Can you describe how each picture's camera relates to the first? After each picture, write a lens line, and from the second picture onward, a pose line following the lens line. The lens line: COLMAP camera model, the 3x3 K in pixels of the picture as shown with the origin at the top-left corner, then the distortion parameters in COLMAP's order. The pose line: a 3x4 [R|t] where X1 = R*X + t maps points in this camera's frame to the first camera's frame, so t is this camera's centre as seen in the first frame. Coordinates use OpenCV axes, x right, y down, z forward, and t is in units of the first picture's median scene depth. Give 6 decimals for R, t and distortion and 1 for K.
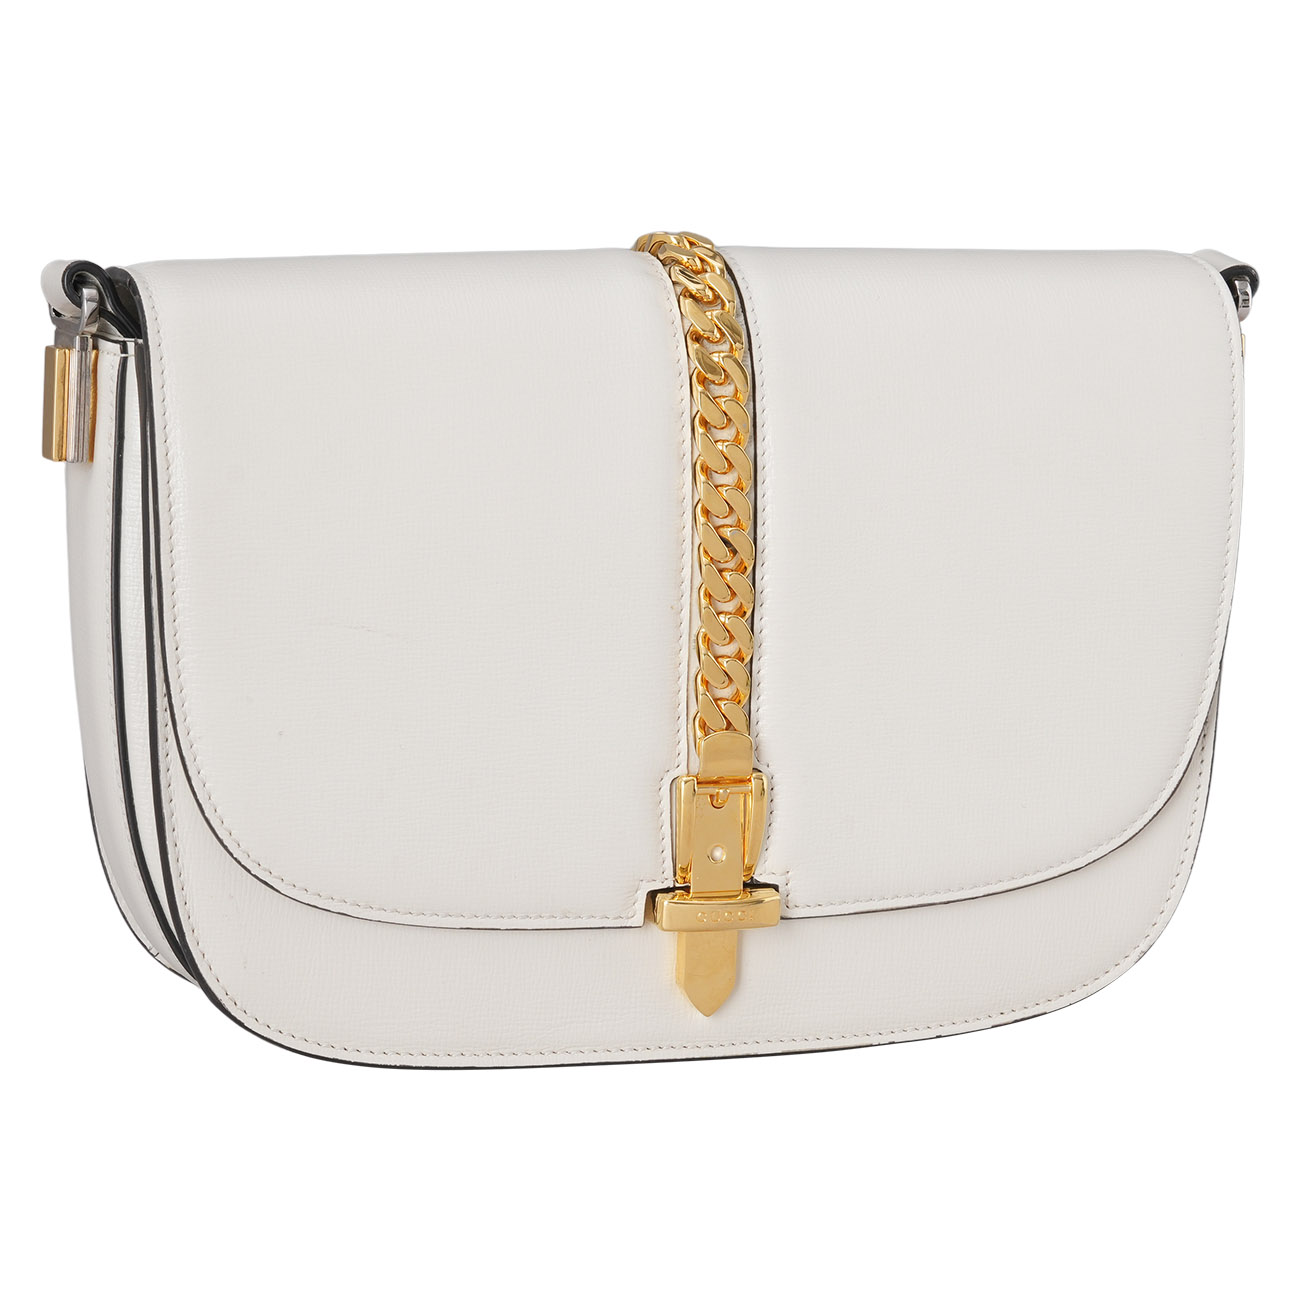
lens RADIAL K [[4845.7, 0, 650.0], [0, 4845.7, 650.0], [0, 0, 1]] dist [0.153044, -0.212490]
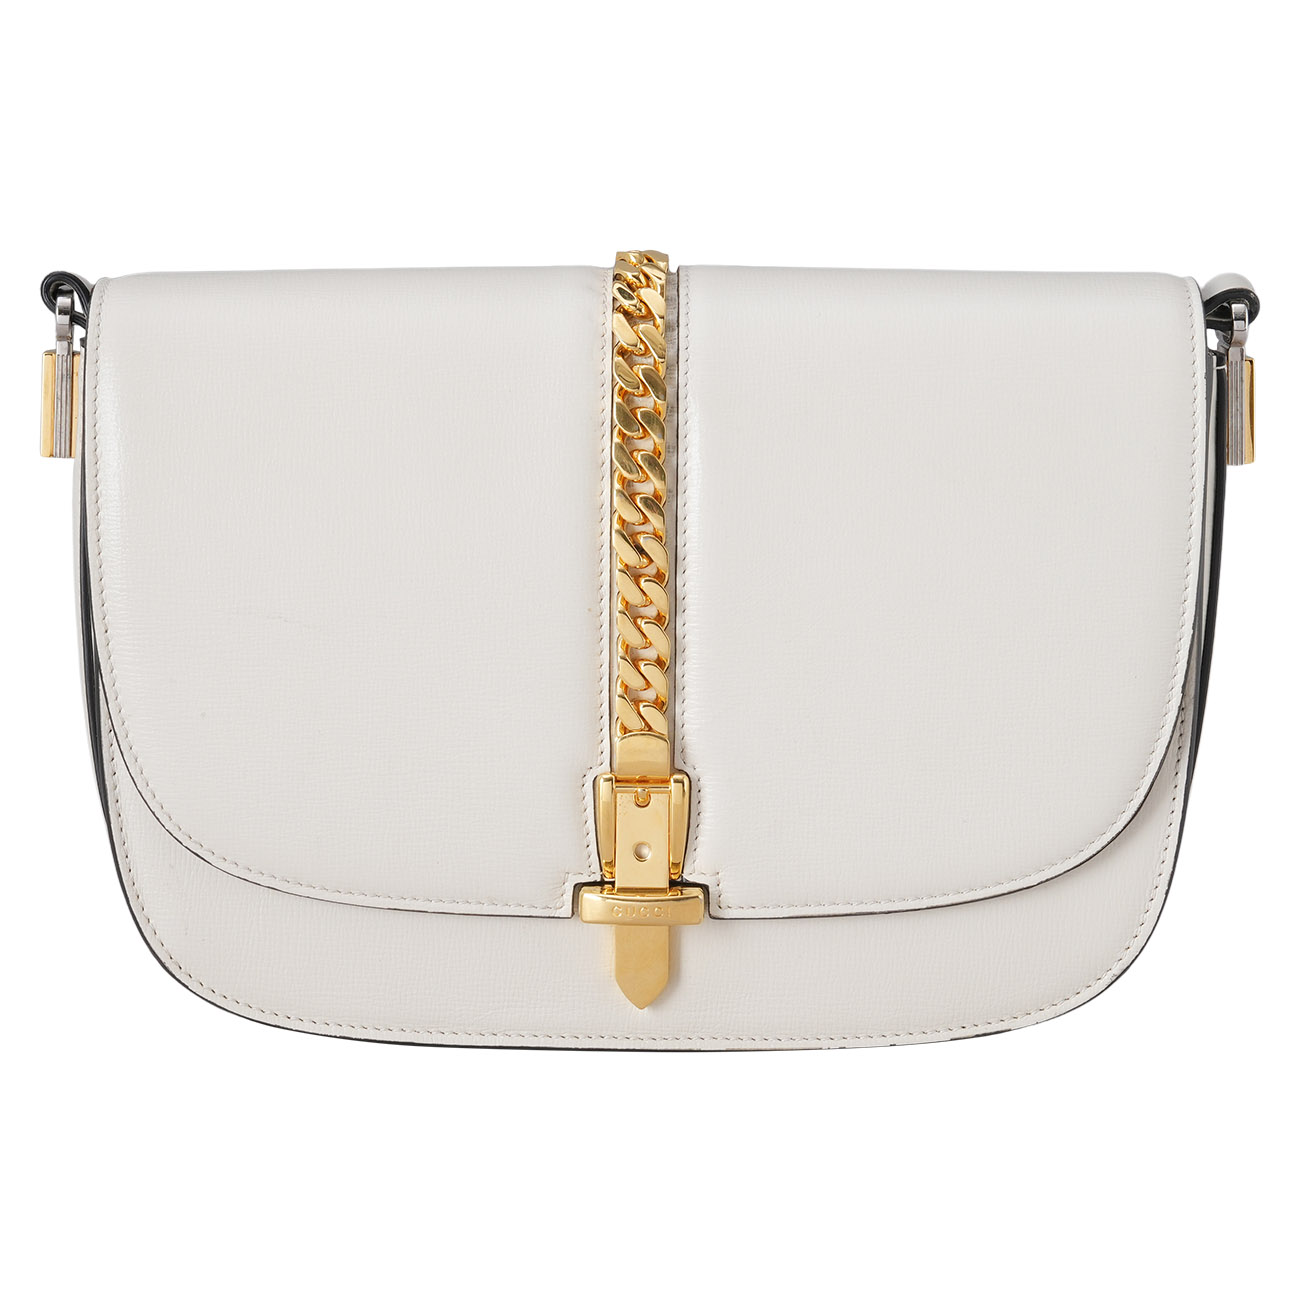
lens RADIAL K [[4845.7, 0, 650.0], [0, 4845.7, 650.0], [0, 0, 1]] dist [0.153044, -0.212490]
pose [[0.937555, 0.033699, -0.346202, 0.371696], [-0.038765, 0.999219, -0.007719, 0.007167], [0.345671, 0.020657, 0.938128, 0.031400]]
